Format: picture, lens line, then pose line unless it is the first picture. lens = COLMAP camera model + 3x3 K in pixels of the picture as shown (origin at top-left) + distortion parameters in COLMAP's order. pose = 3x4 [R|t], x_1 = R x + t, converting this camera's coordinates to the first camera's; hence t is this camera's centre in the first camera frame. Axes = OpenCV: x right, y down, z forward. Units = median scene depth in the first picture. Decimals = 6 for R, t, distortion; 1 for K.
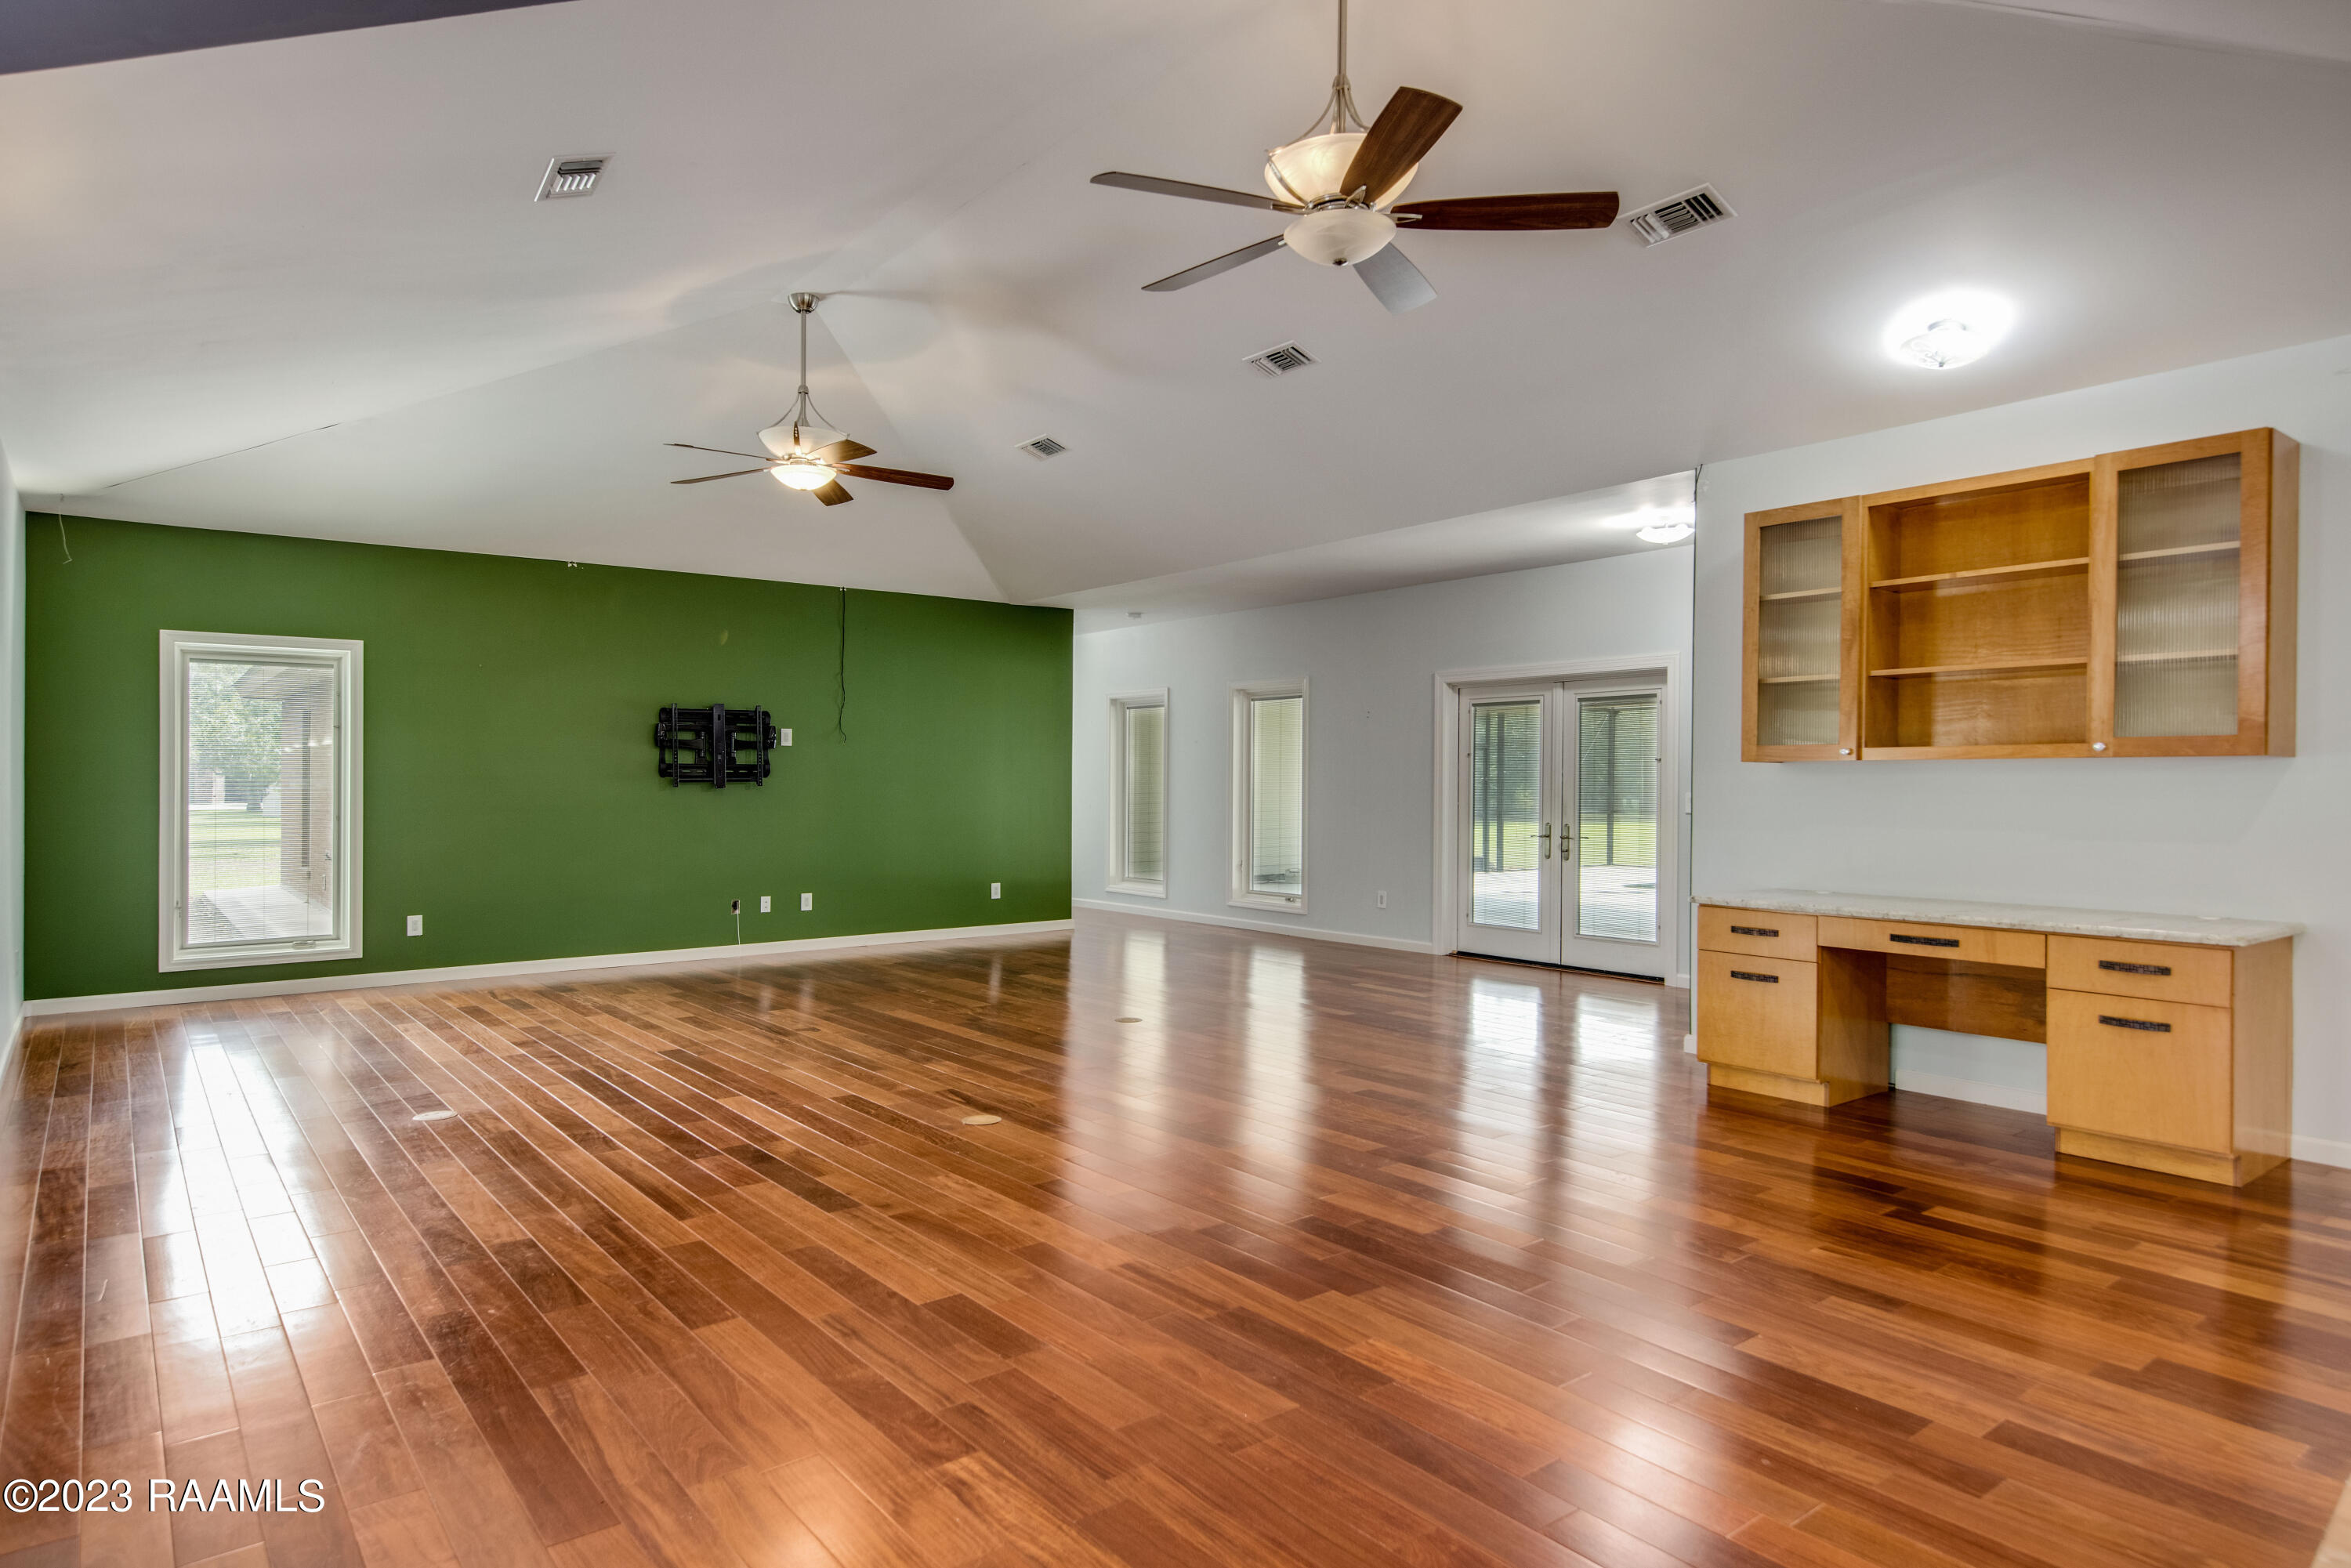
lens RADIAL K [[1341.3, 0, 1175.5], [0, 1341.3, 784.0], [0, 0, 1]] dist [0.025282, 0.000248]
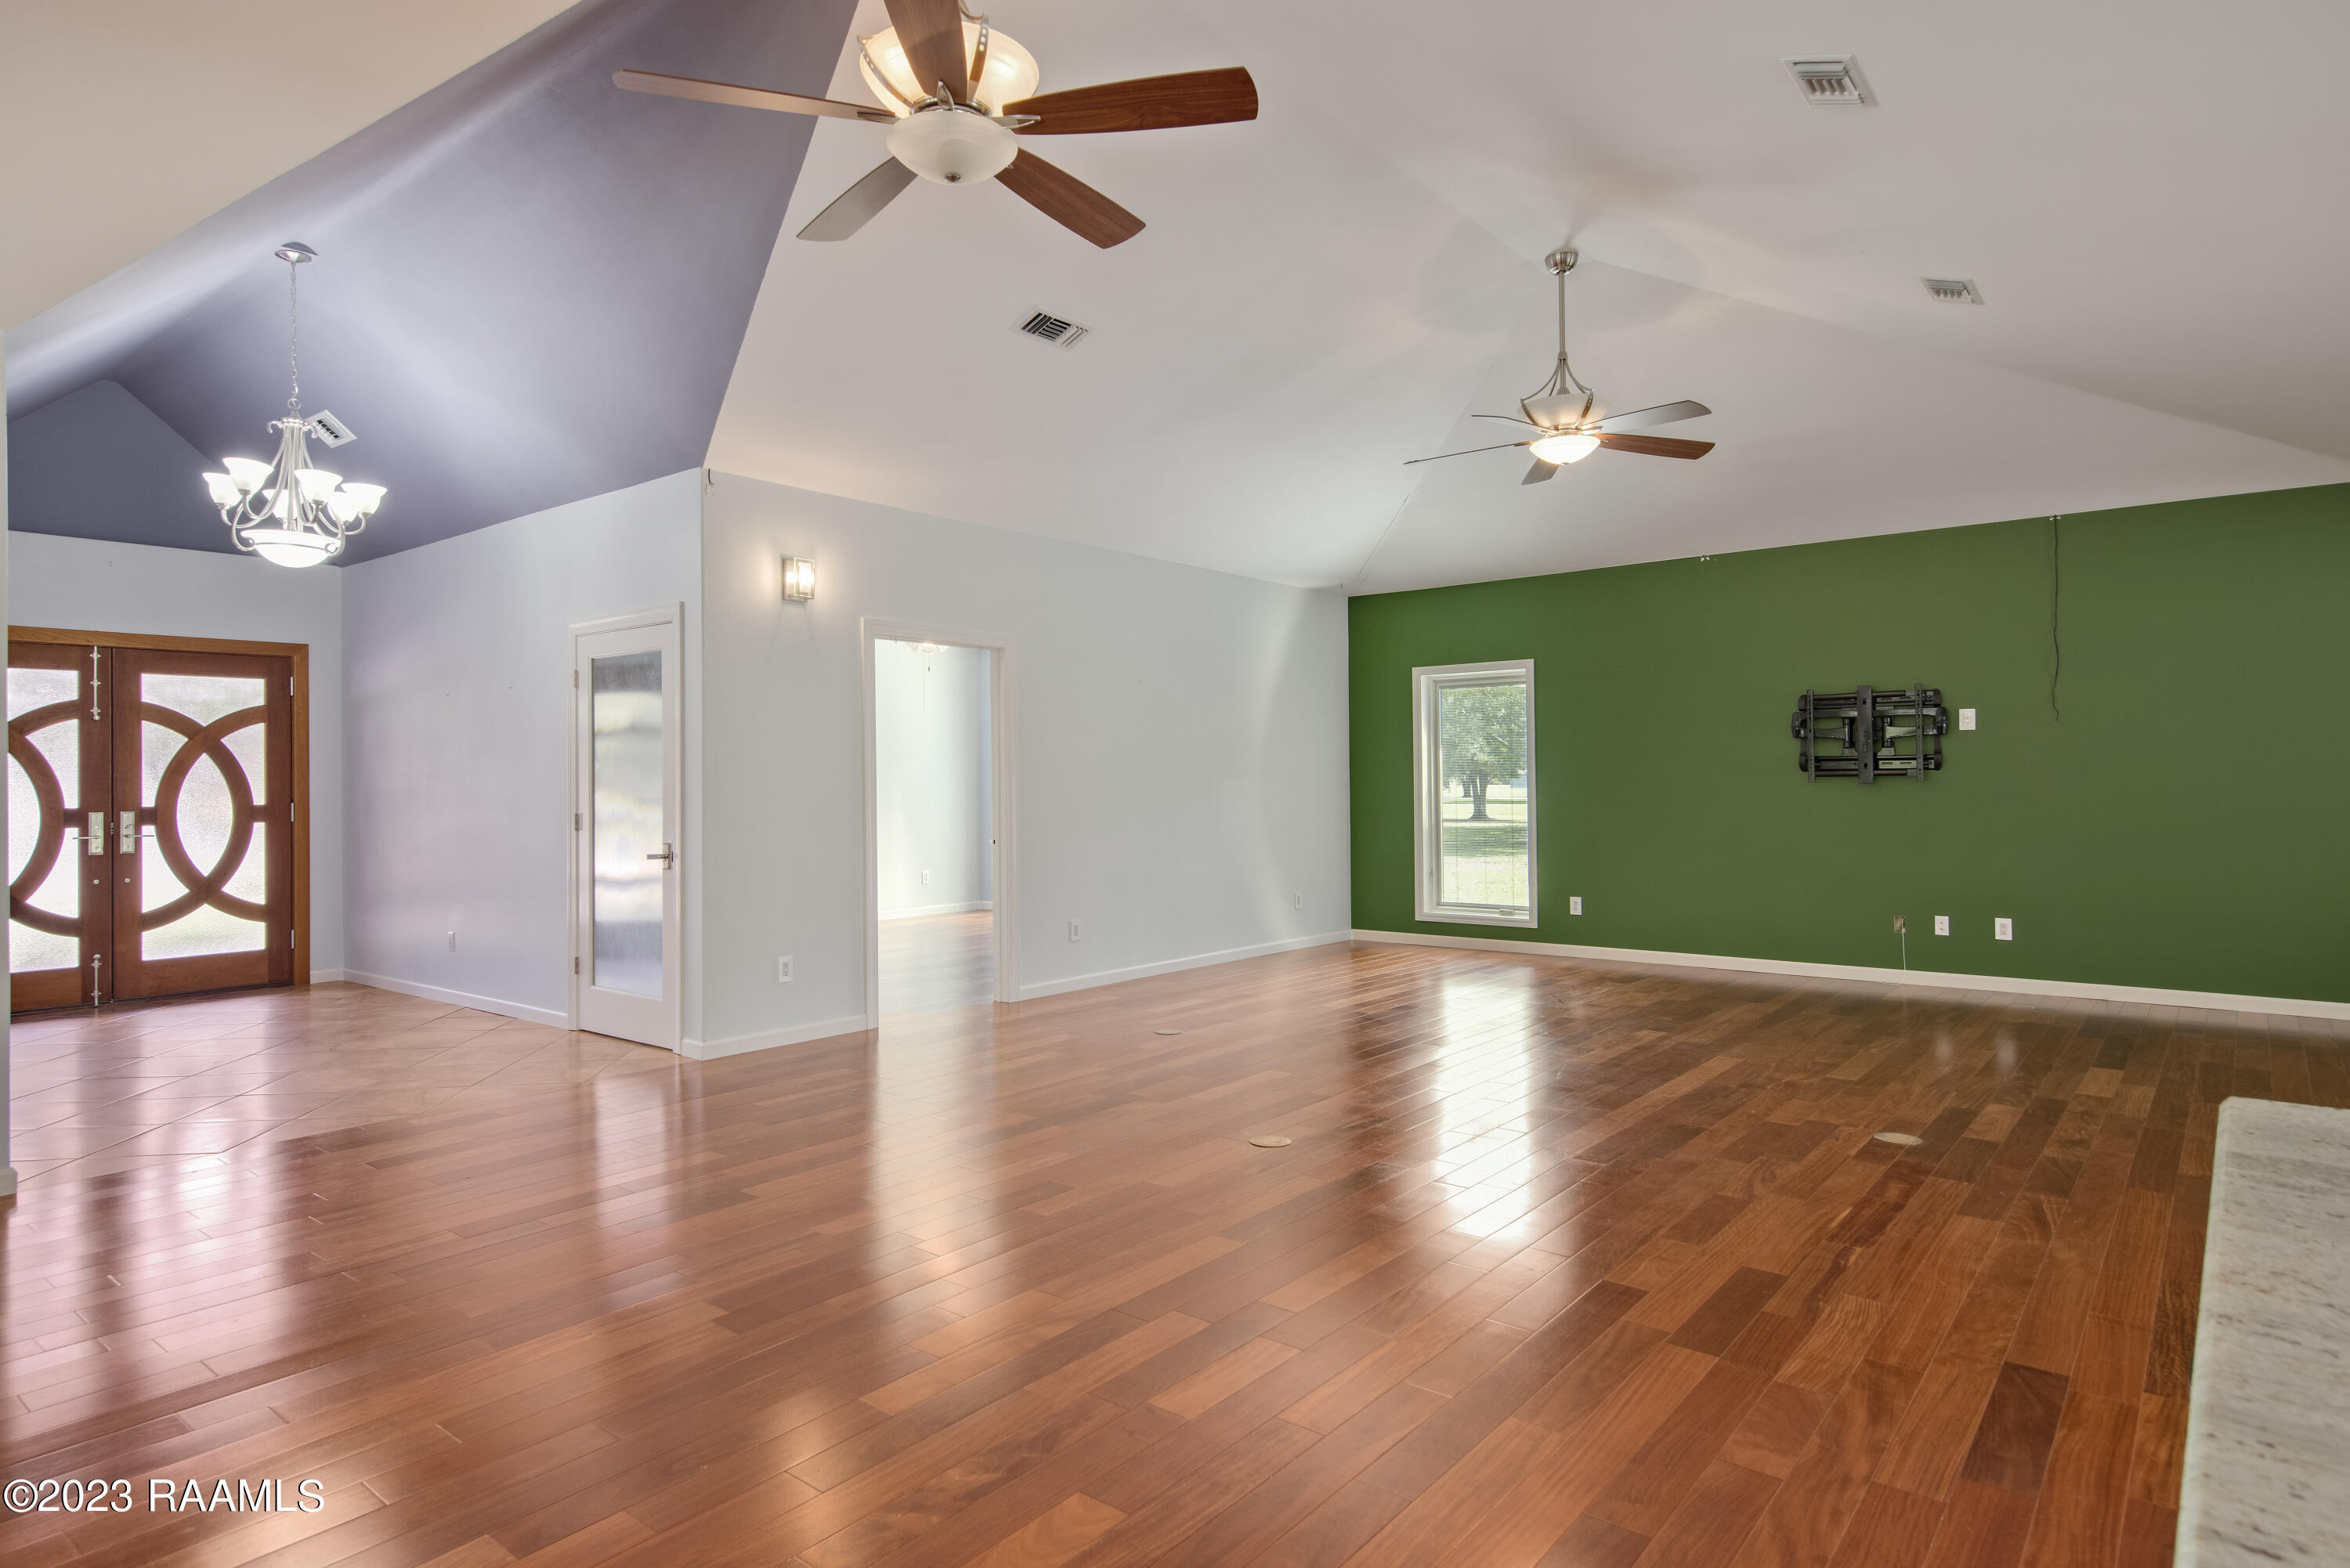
lens RADIAL K [[1321.2, 0, 1173.0], [0, 1321.2, 775.2], [0, 0, 1]] dist [0.001178, 0.000198]
pose [[0.217765, -0.006047, -0.975982, 0.401767], [0.007580, 0.999961, -0.004504, -0.001837], [0.975972, -0.006418, 0.217803, 0.395673]]
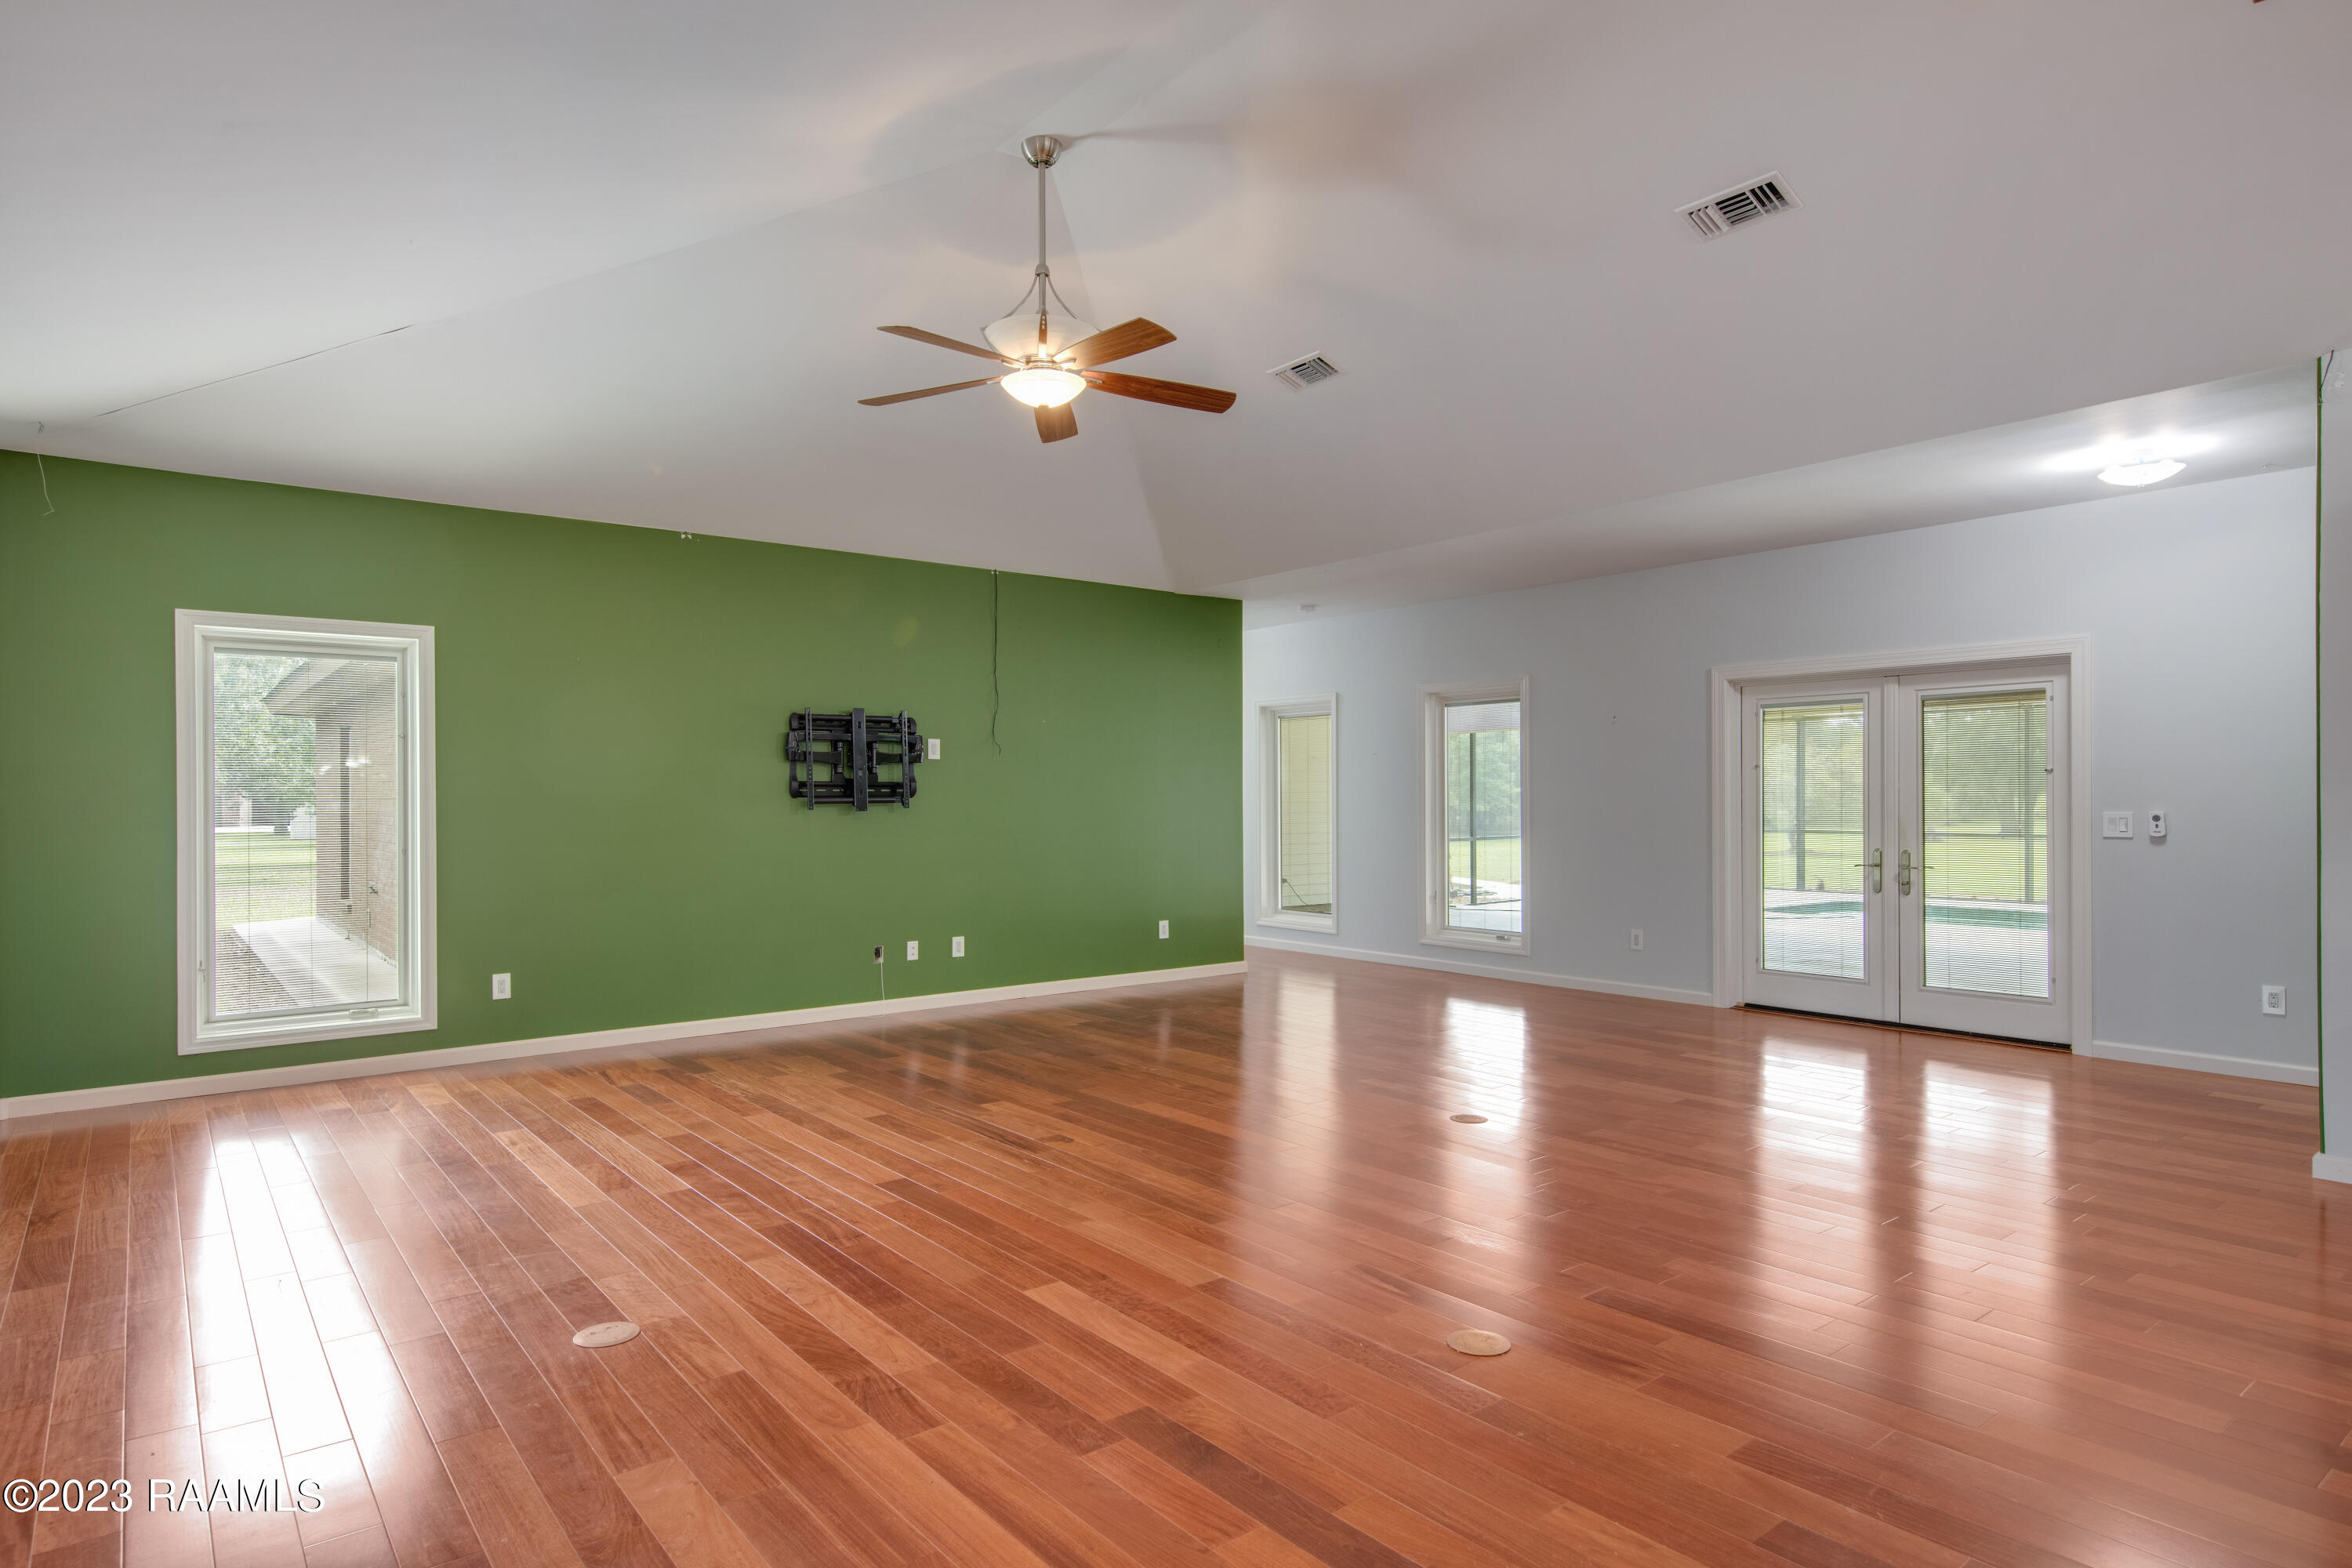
lens RADIAL K [[1297.5, 0, 1177.4], [0, 1297.5, 809.5], [0, 0, 1]] dist [0.023862, -0.001092]
pose [[0.999980, -0.004825, 0.003973, -0.153816], [0.004804, 0.999973, 0.005499, -0.001269], [-0.003999, -0.005480, 0.999977, 0.212551]]
